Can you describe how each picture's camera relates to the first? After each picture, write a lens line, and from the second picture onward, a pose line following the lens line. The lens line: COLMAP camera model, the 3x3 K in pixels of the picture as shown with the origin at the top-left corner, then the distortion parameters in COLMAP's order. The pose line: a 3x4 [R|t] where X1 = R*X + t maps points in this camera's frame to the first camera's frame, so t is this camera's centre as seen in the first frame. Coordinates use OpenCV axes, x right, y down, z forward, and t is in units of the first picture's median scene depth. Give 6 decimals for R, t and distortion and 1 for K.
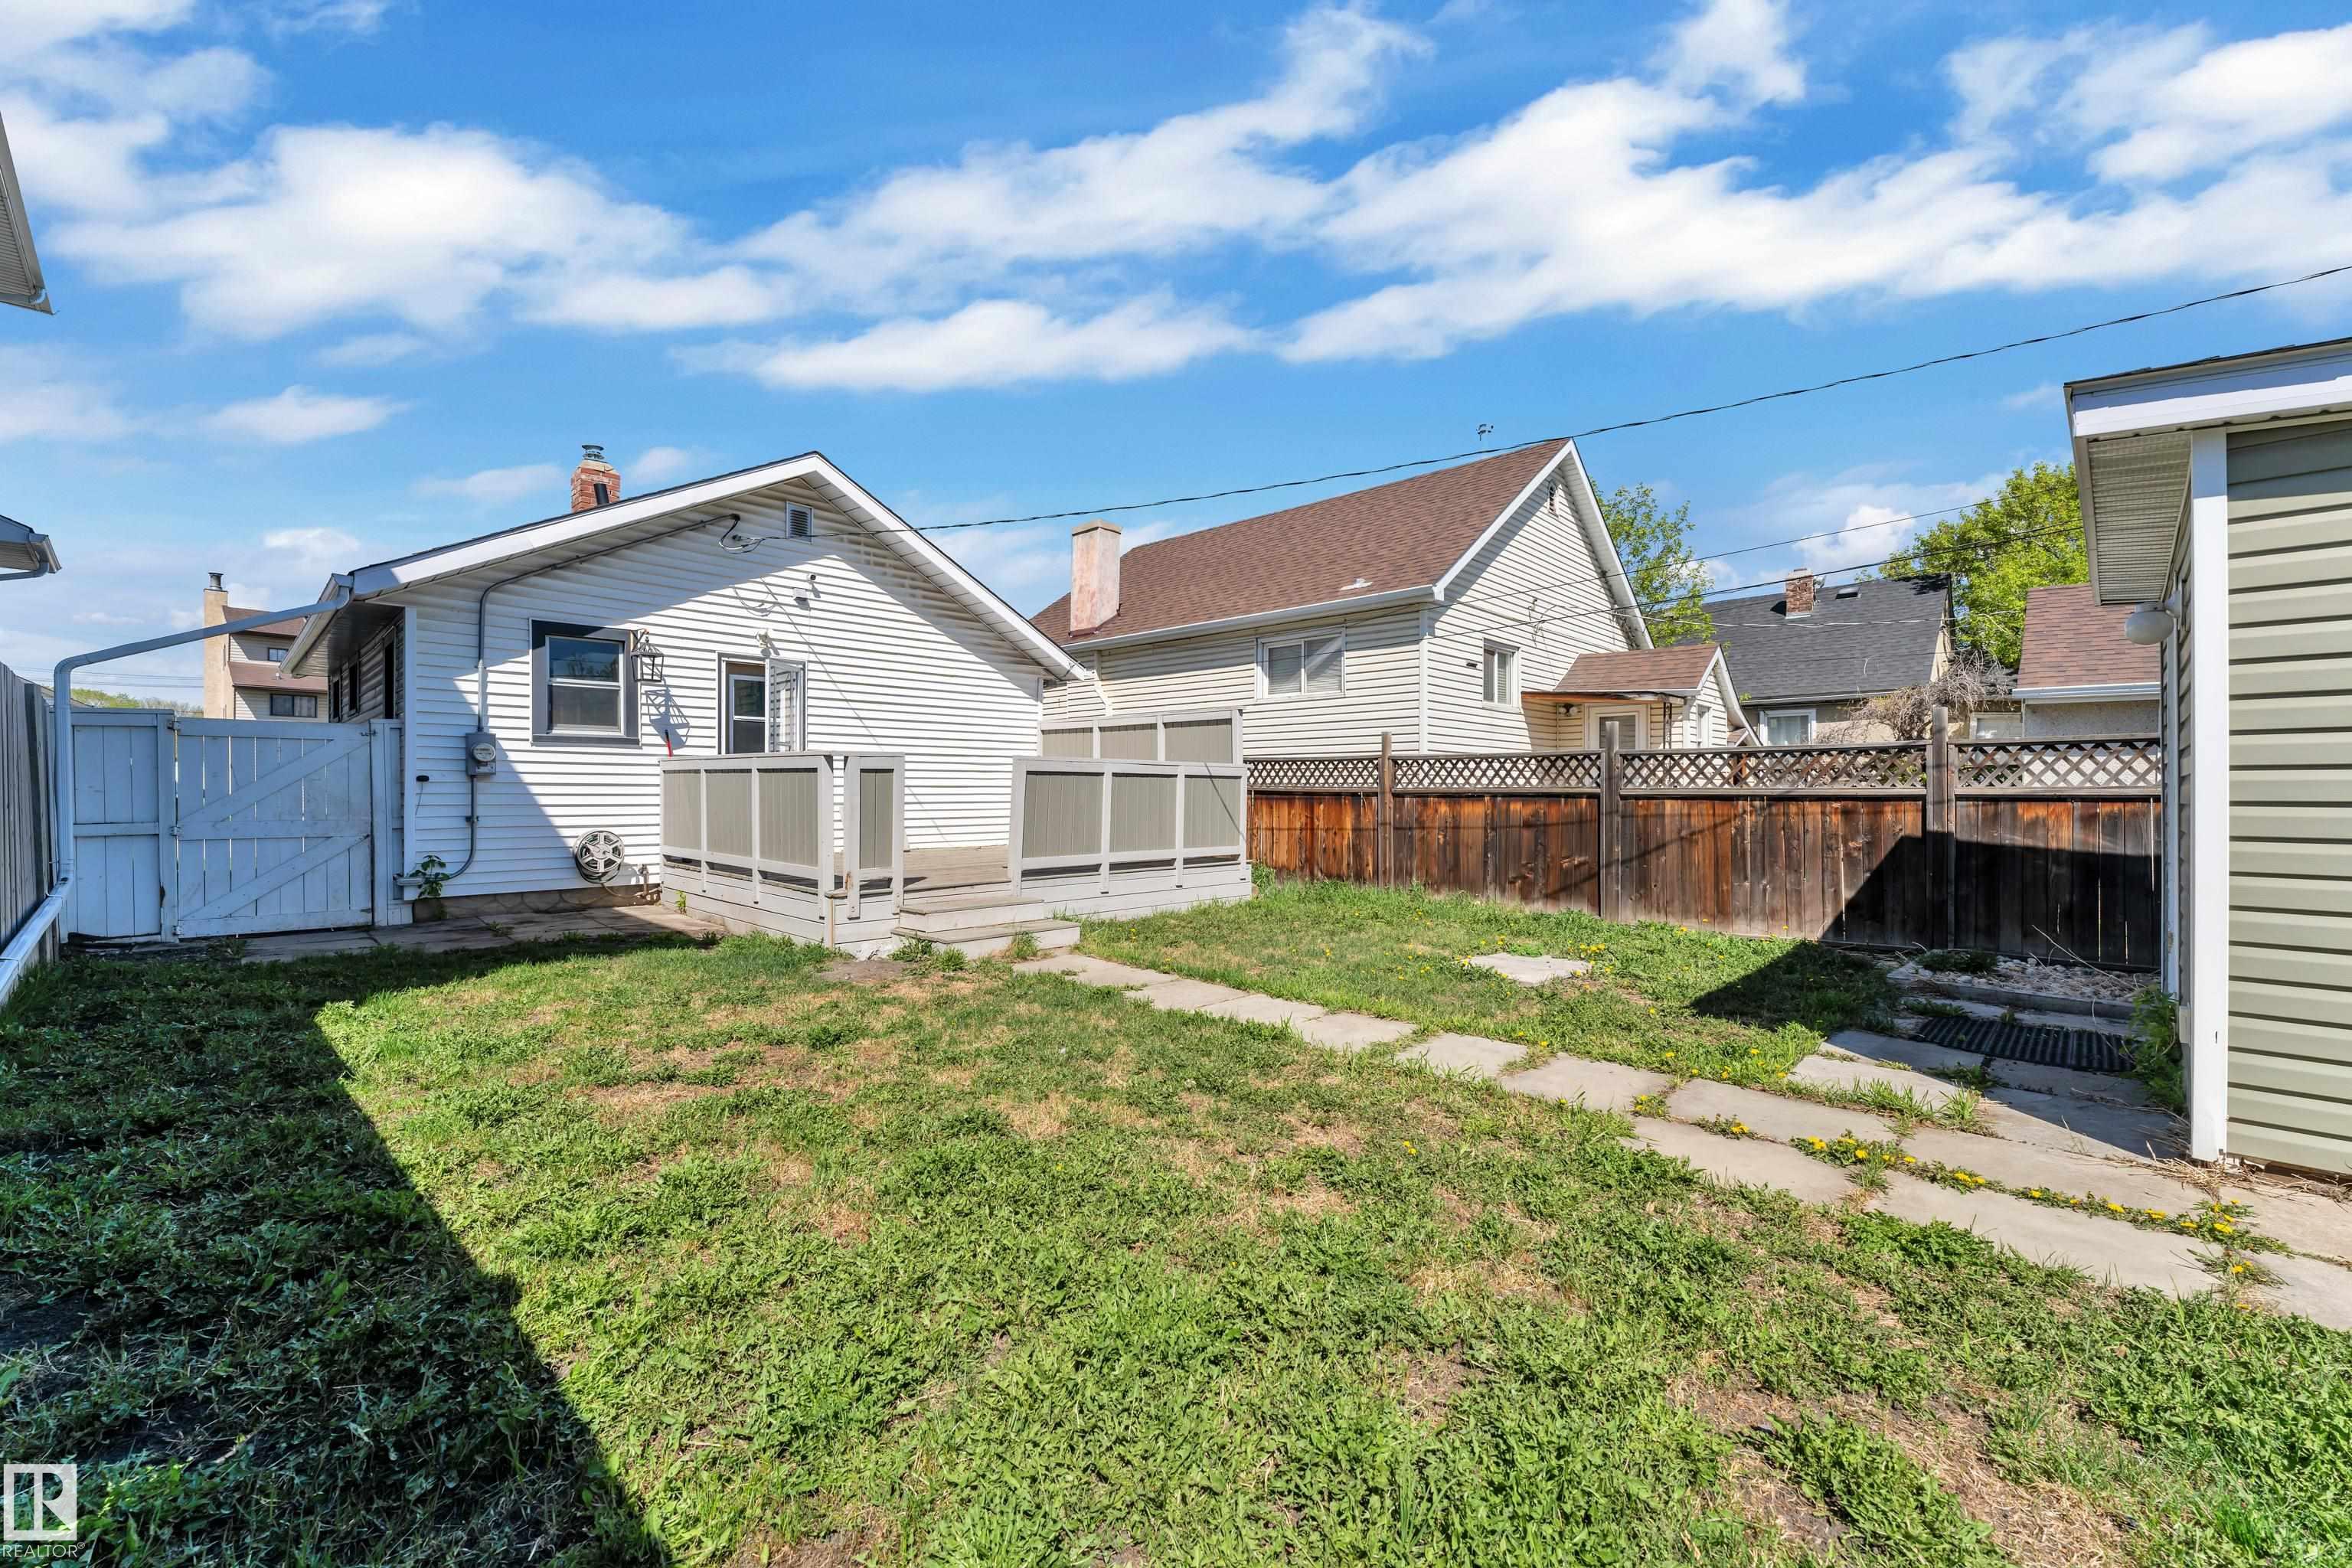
lens RADIAL K [[948.0, 0, 1169.9], [0, 948.0, 796.7], [0, 0, 1]] dist [0.002023, 0.000204]
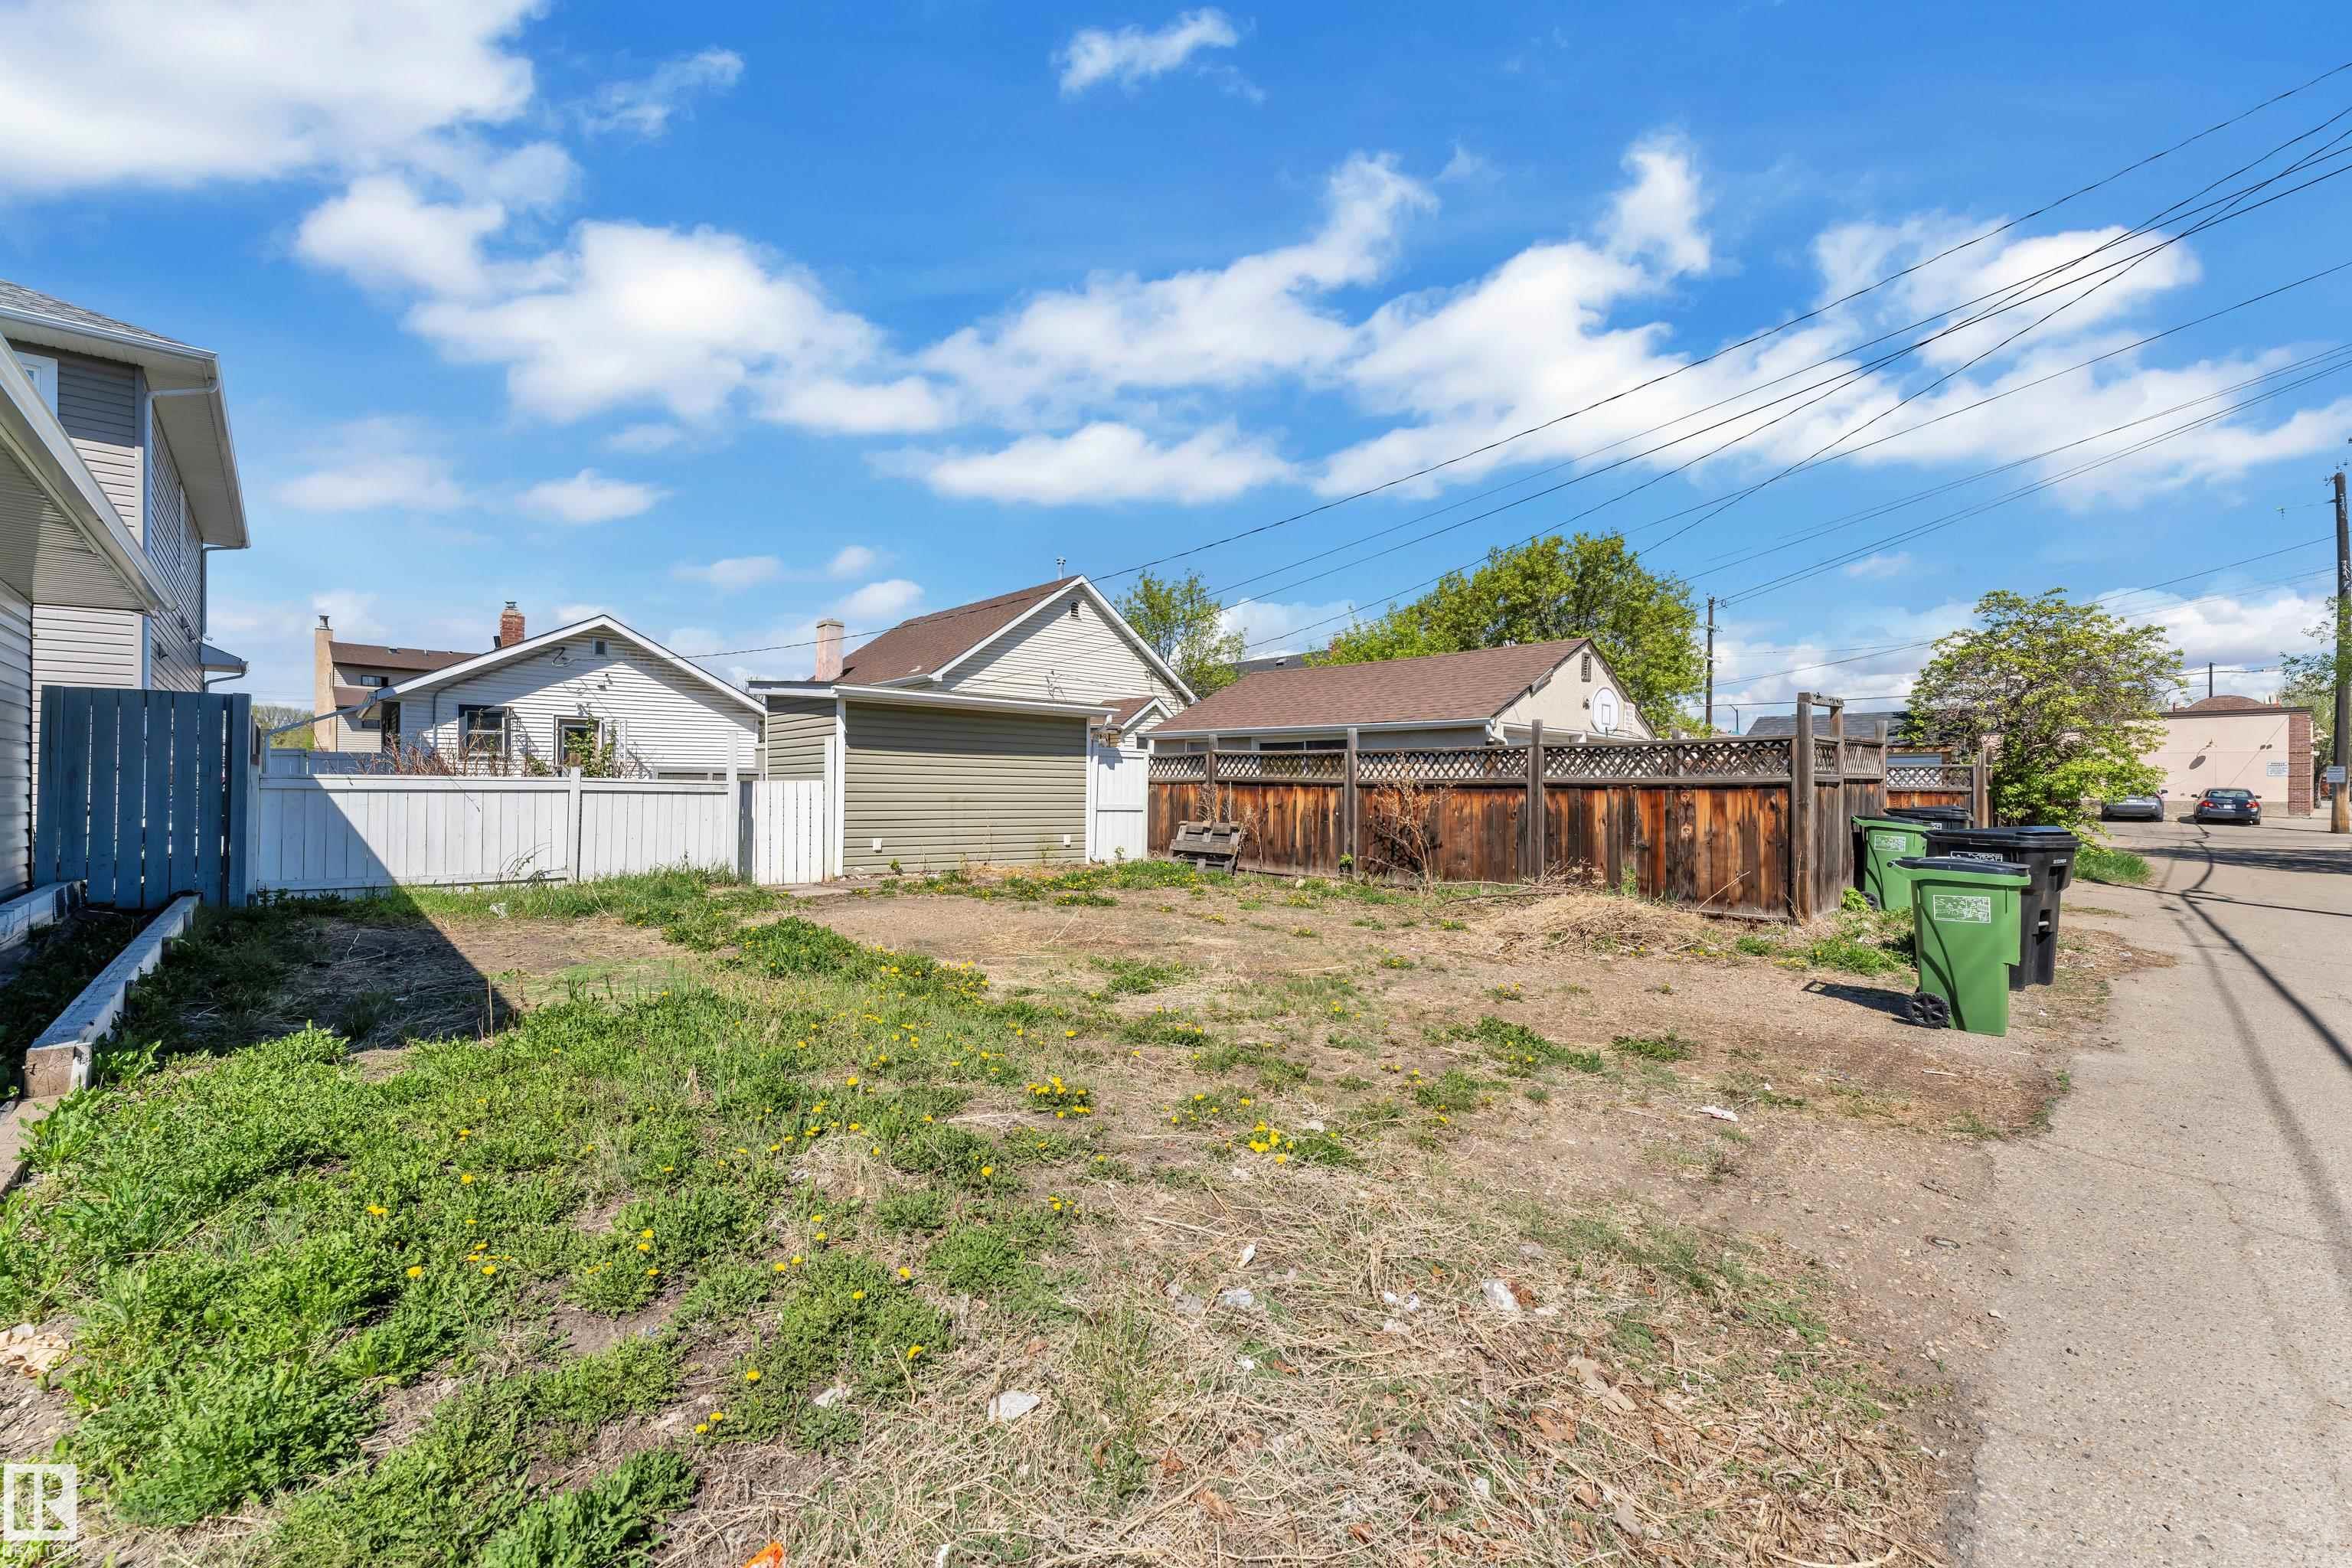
lens RADIAL K [[948.0, 0, 1169.9], [0, 948.0, 796.7], [0, 0, 1]] dist [0.002023, 0.000204]
pose [[0.998128, -0.002577, -0.061113, 0.925092], [0.003103, 0.999959, 0.008503, 0.011878], [0.061088, -0.008676, 0.998095, -0.918151]]
